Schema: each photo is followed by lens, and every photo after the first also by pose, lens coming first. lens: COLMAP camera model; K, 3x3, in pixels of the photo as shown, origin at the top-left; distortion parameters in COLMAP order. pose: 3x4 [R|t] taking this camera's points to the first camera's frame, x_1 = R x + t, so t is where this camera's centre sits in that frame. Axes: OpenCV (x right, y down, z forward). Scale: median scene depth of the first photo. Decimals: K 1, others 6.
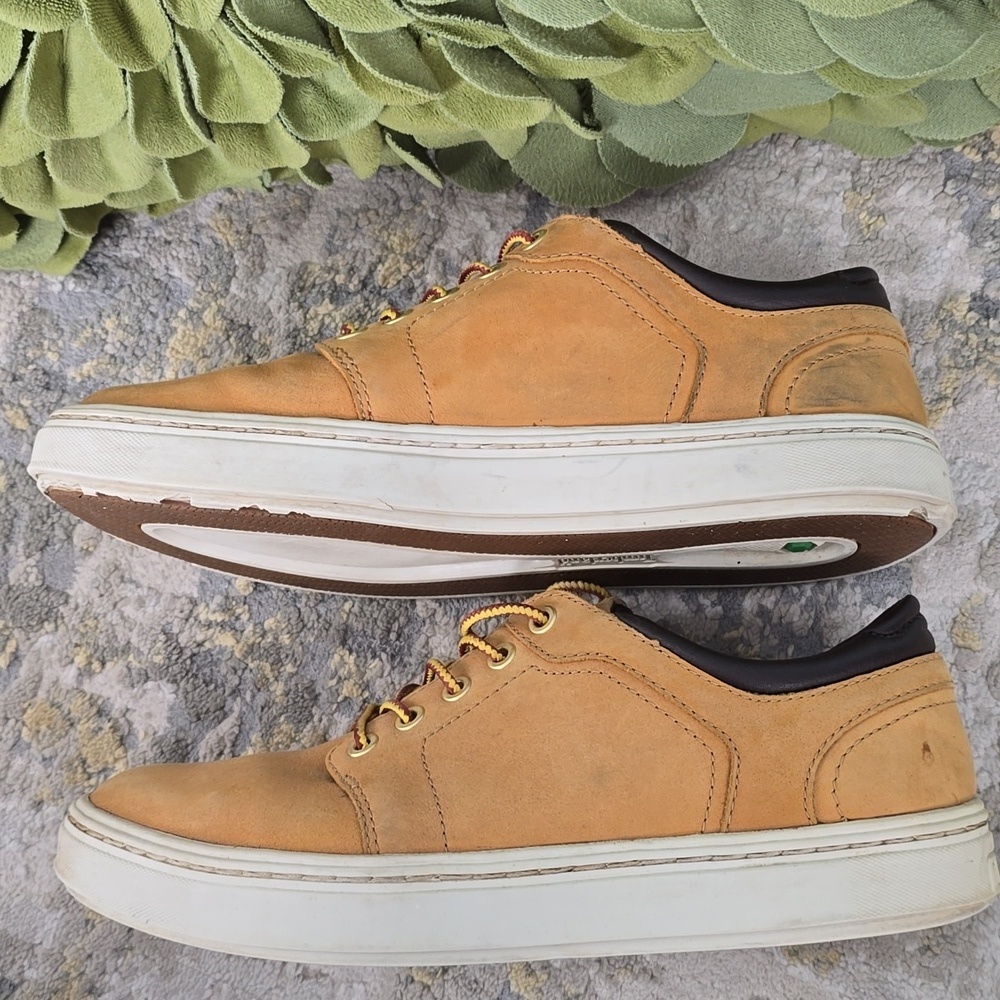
lens RADIAL K [[1445.3, 0, 501.1], [0, 1445.3, 481.1], [0, 0, 1]] dist [0.156191, -0.630553]
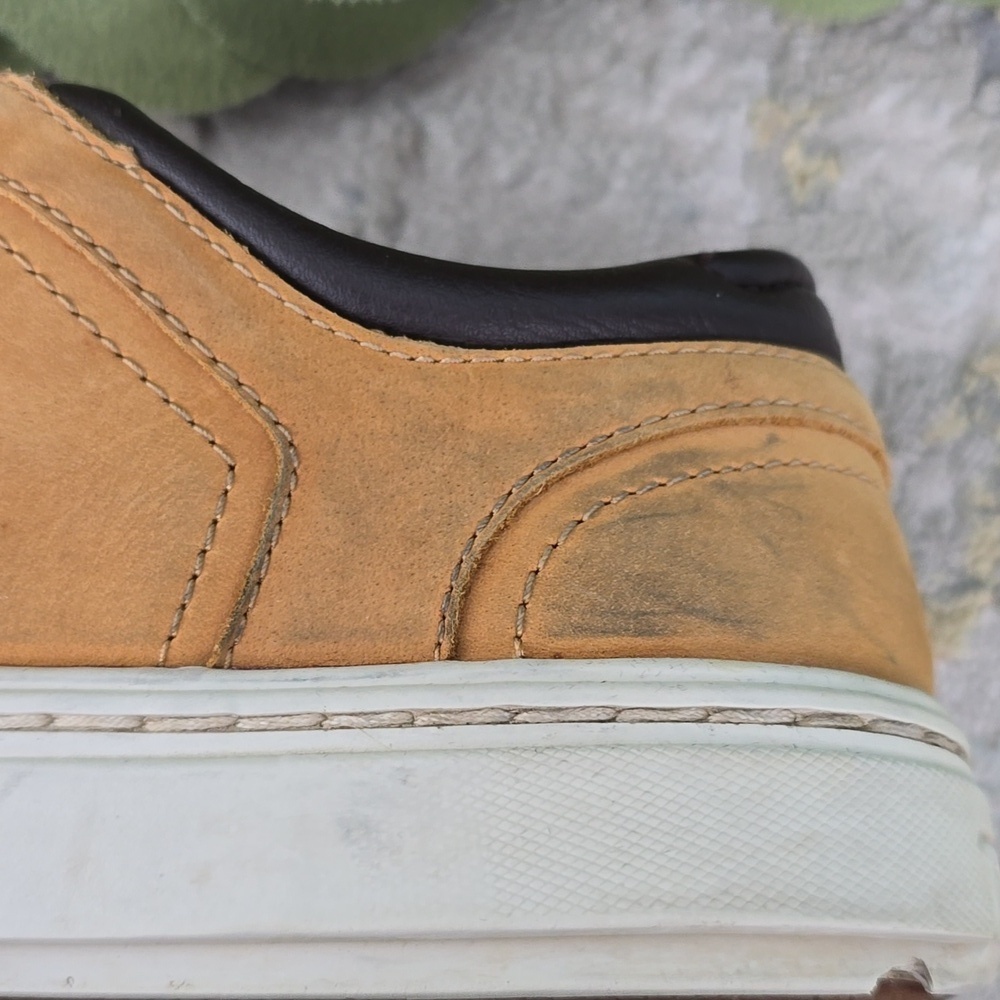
lens RADIAL K [[1445.3, 0, 501.1], [0, 1445.3, 481.1], [0, 0, 1]] dist [0.156191, -0.630553]
pose [[0.999426, 0.033640, 0.003930, 0.161464], [-0.033387, 0.998056, -0.052622, -0.057836], [-0.005692, 0.052461, 0.998607, 0.564955]]
